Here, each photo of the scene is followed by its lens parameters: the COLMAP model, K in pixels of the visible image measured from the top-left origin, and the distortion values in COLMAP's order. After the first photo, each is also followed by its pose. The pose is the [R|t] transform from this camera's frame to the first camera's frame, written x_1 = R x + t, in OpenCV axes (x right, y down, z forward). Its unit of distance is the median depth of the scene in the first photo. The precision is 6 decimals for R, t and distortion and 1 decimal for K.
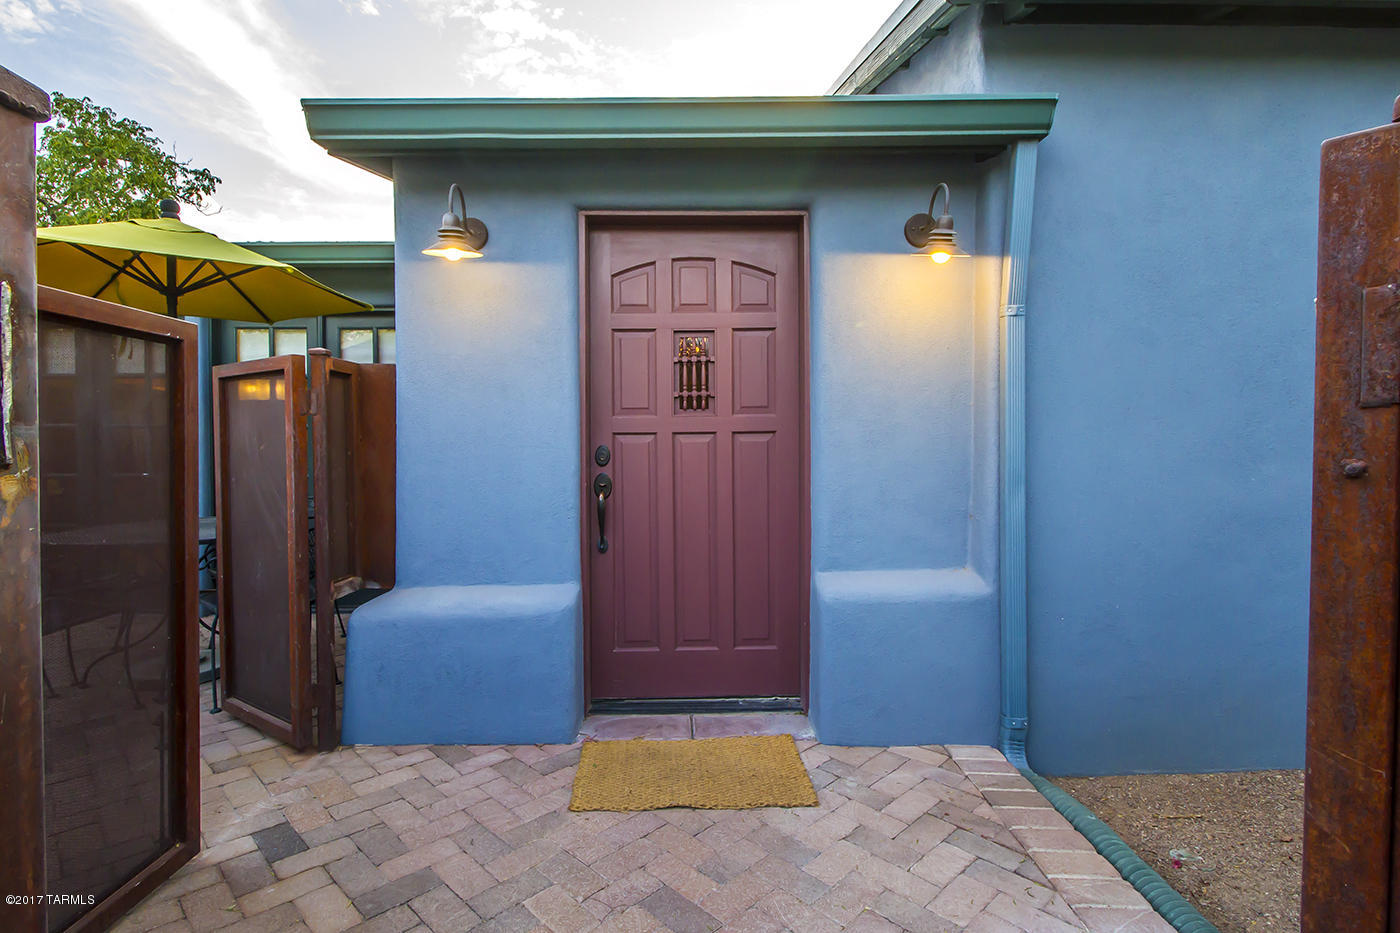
lens RADIAL K [[650.7, 0, 703.4], [0, 650.7, 459.6], [0, 0, 1]] dist [0.001040, -0.000167]
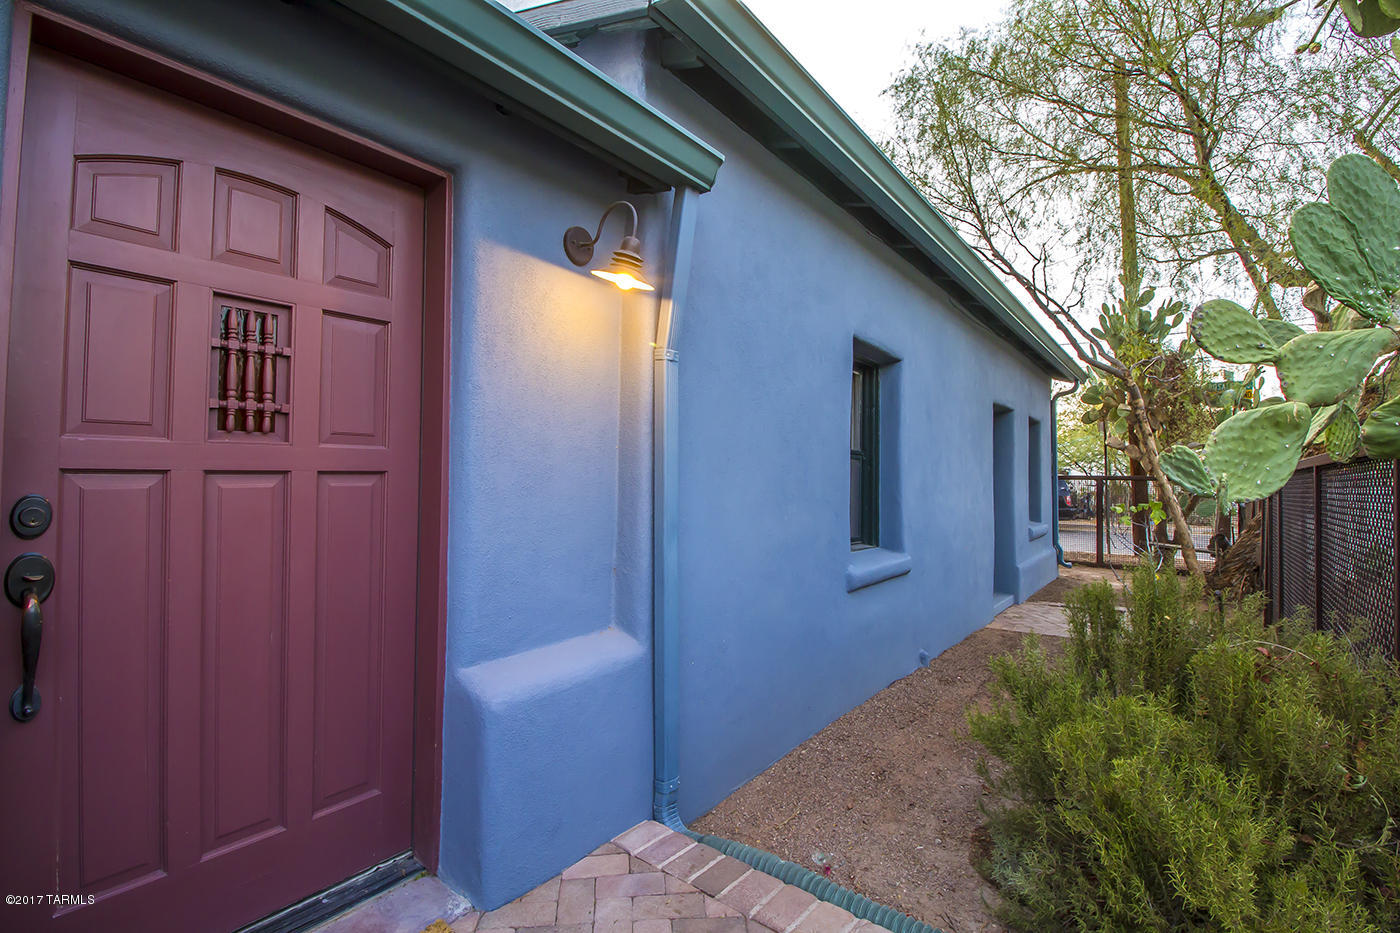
lens RADIAL K [[620.6, 0, 700.0], [0, 620.6, 466.5], [0, 0, 1]] dist [-0.000872, -0.012101]
pose [[0.643918, 0.028560, 0.764562, -0.181156], [0.004018, 0.999163, -0.040707, -0.022105], [-0.765084, 0.029284, 0.643264, 0.335159]]
